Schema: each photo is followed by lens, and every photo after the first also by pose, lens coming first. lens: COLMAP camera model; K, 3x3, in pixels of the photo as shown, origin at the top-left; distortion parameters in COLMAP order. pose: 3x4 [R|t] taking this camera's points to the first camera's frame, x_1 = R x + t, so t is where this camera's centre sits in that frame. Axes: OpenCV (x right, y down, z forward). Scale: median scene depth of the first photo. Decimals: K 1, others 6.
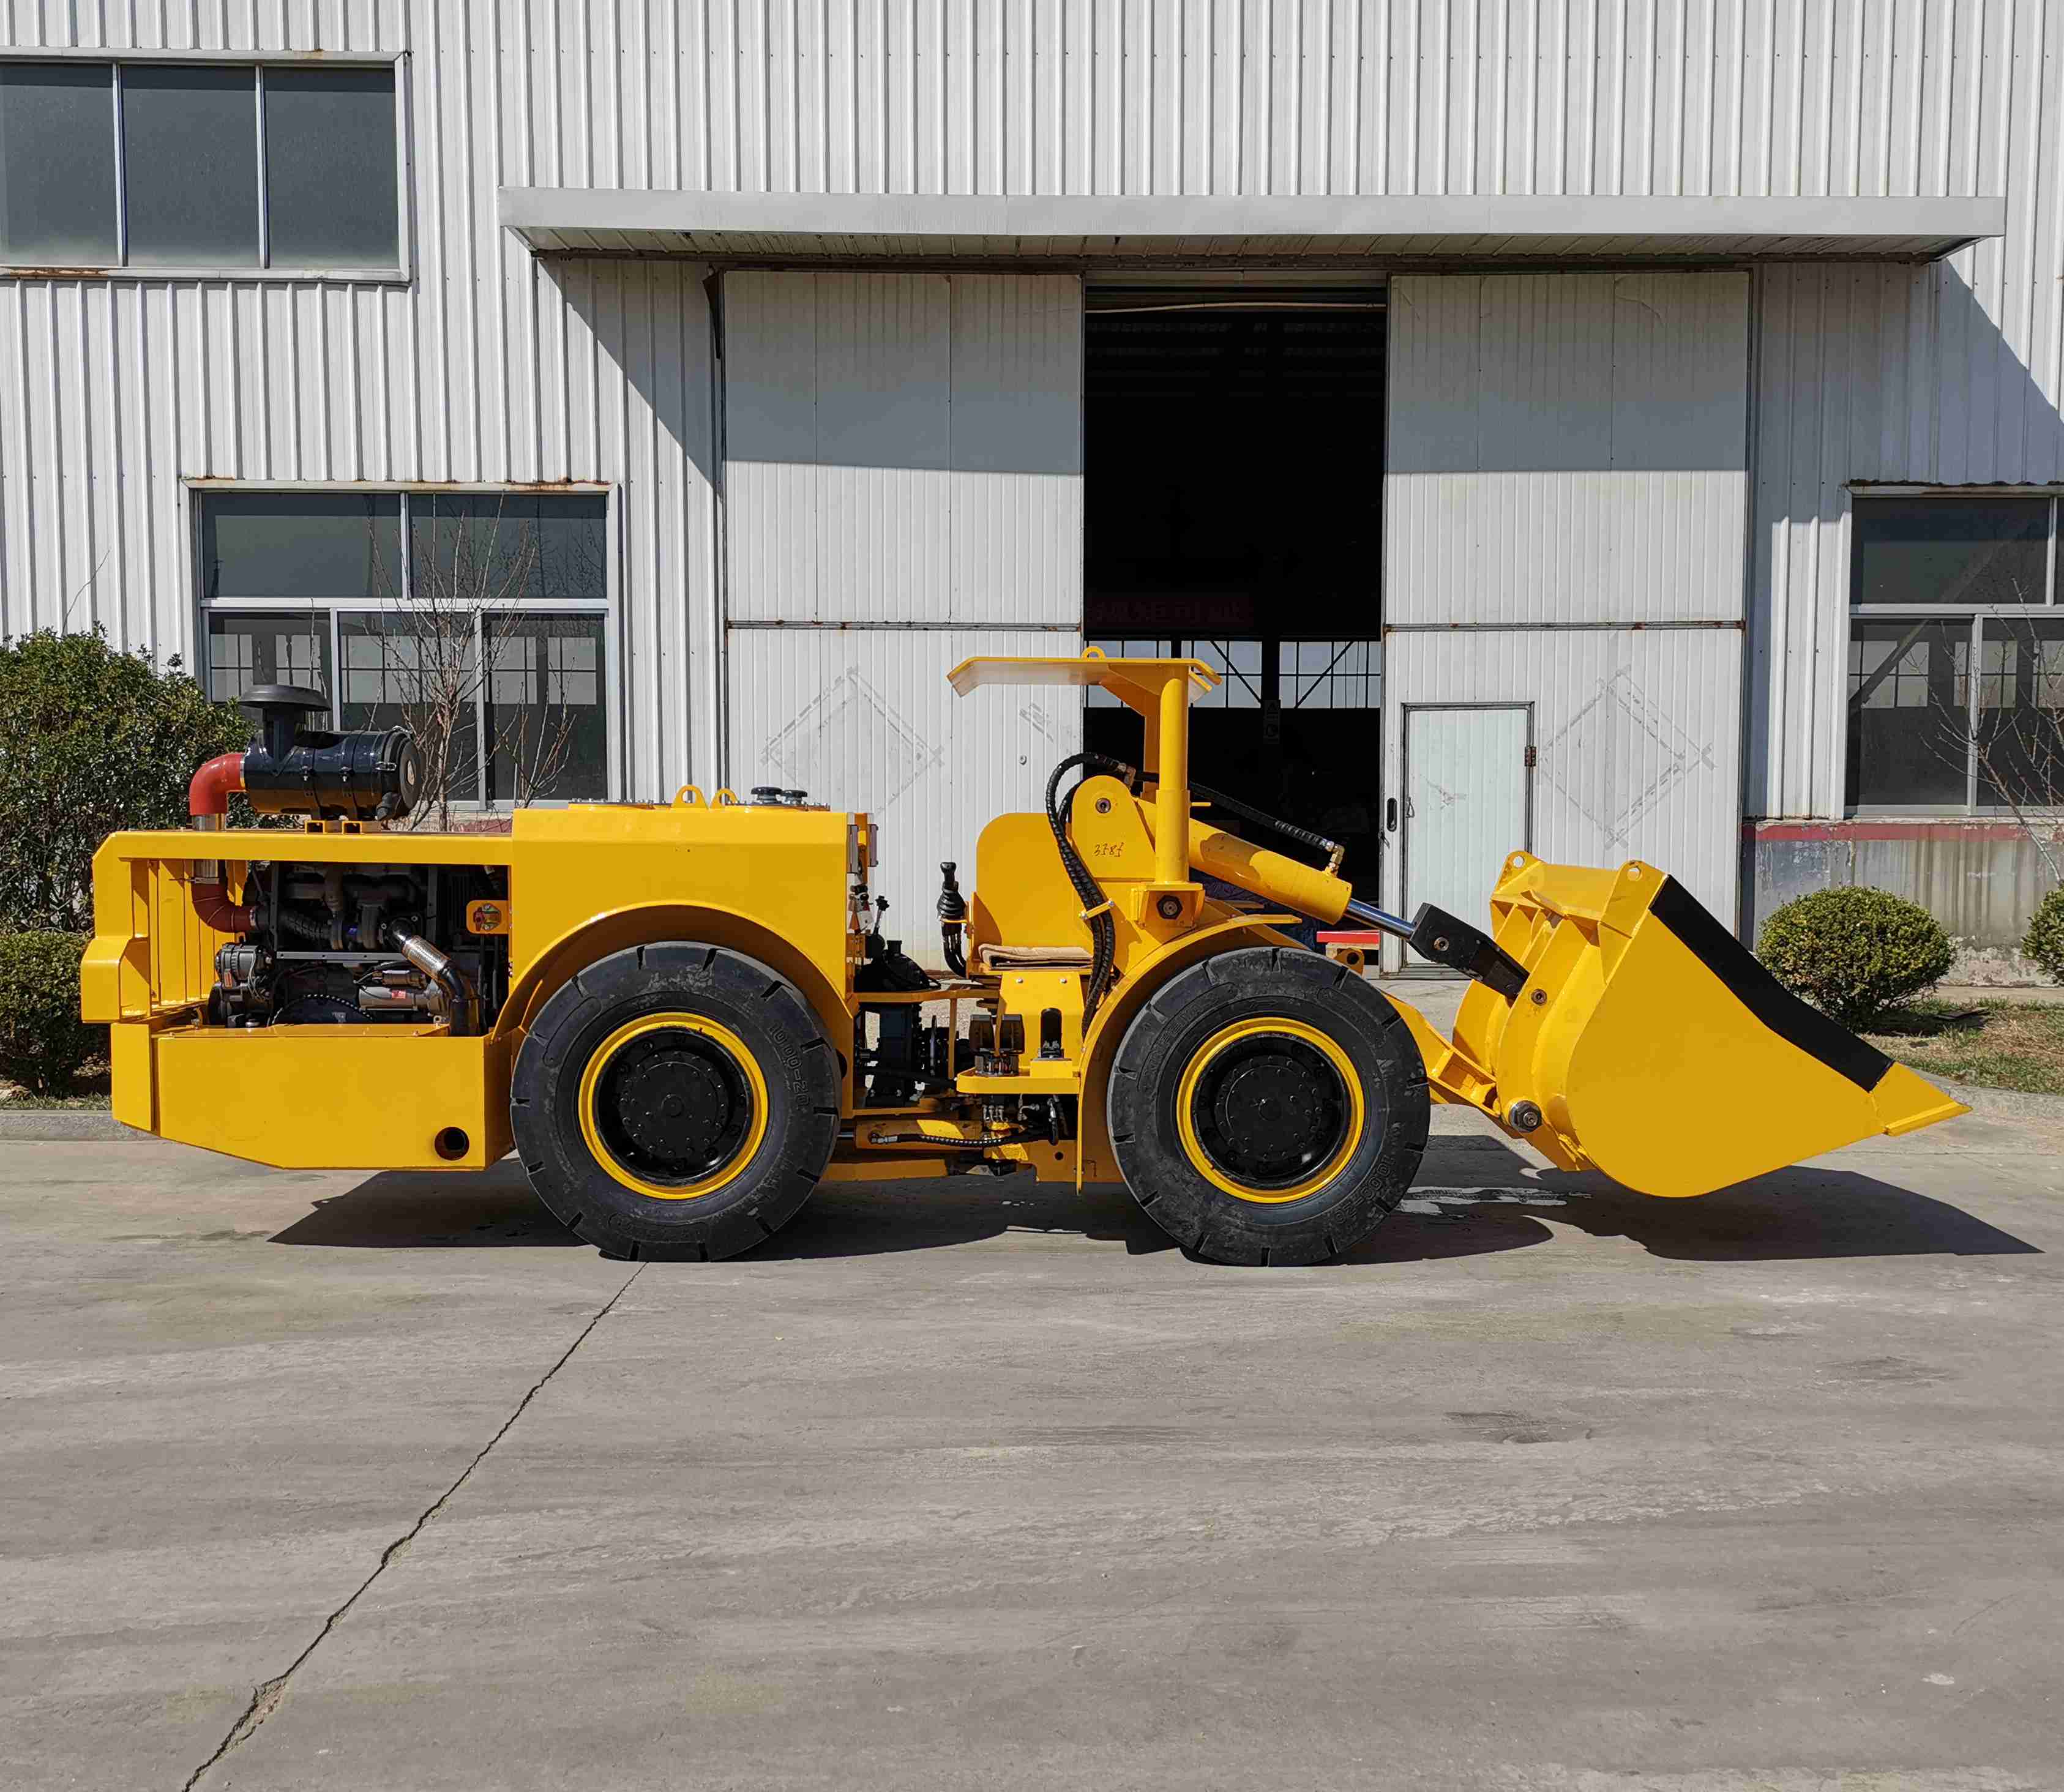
lens RADIAL K [[1839.4, 0, 1032.6], [0, 1839.4, 901.6], [0, 0, 1]] dist [0.017017, 0.006563]
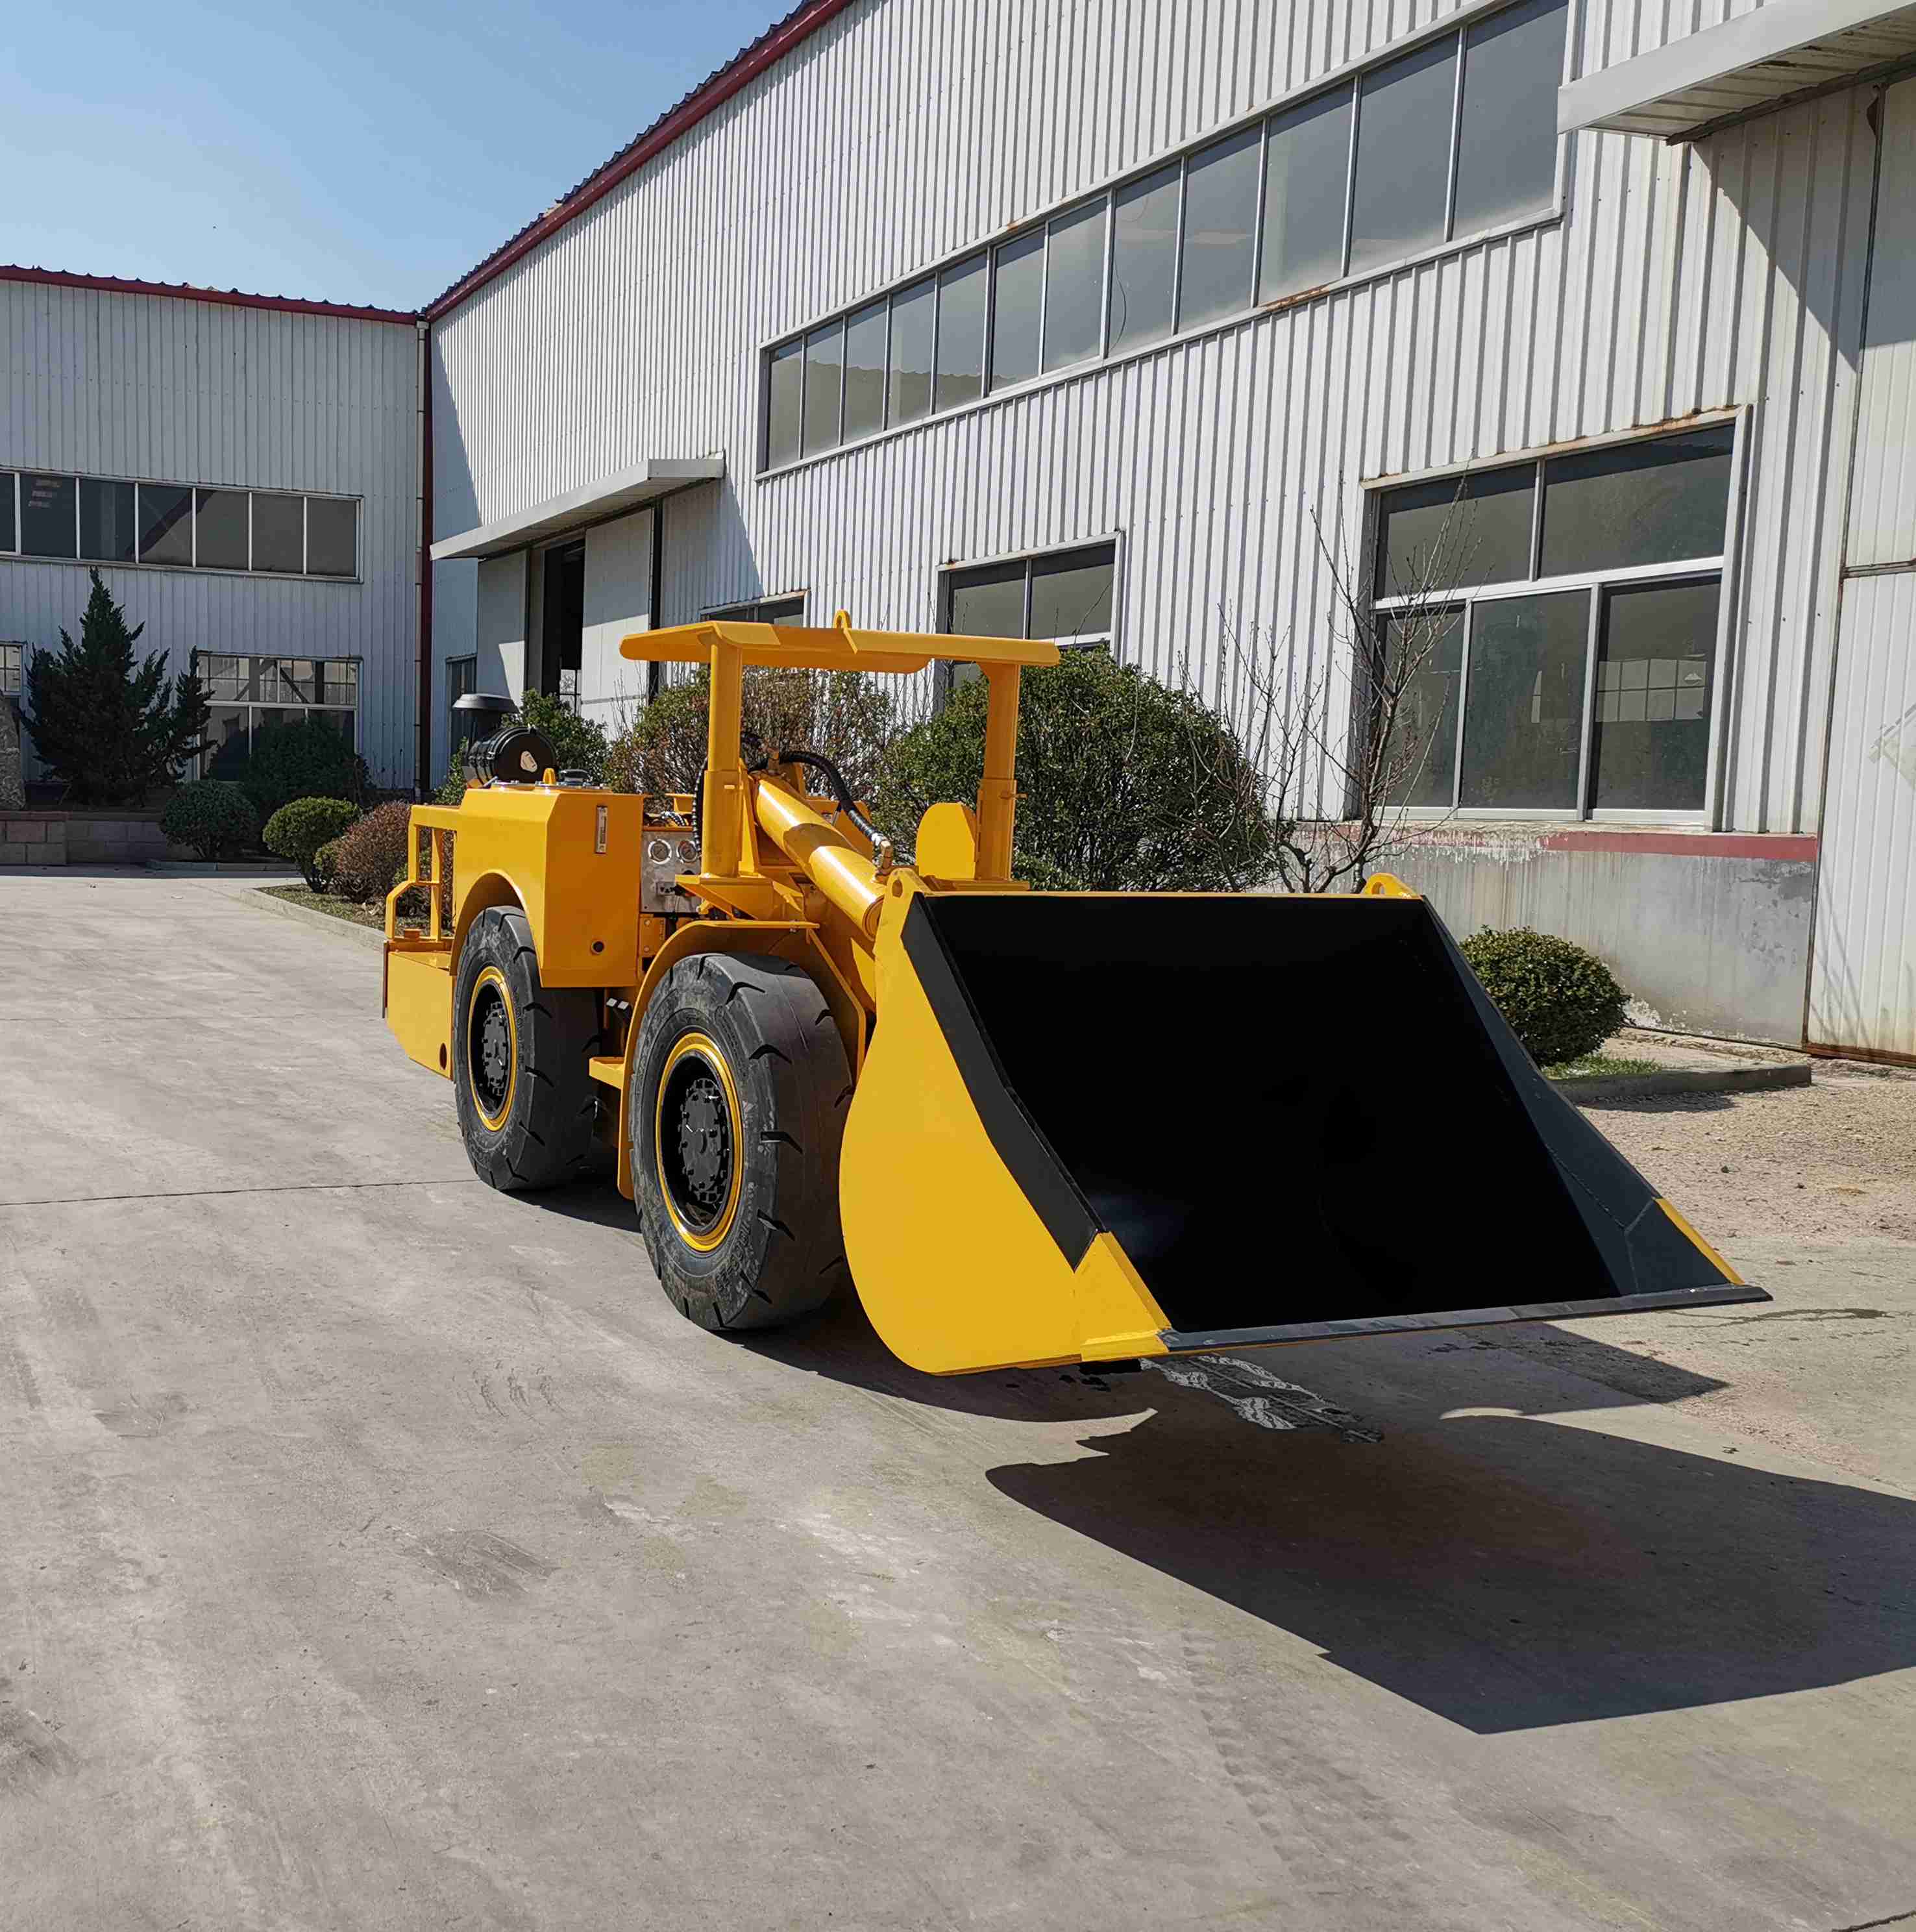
lens RADIAL K [[2211.8, 0, 957.4], [0, 2211.8, 964.1], [0, 0, 1]] dist [0.040554, 0.000000]
pose [[0.360614, 0.072677, -0.929879, 0.574858], [-0.067765, 0.996366, 0.051594, -0.016754], [0.930250, 0.044407, 0.364229, 0.366738]]
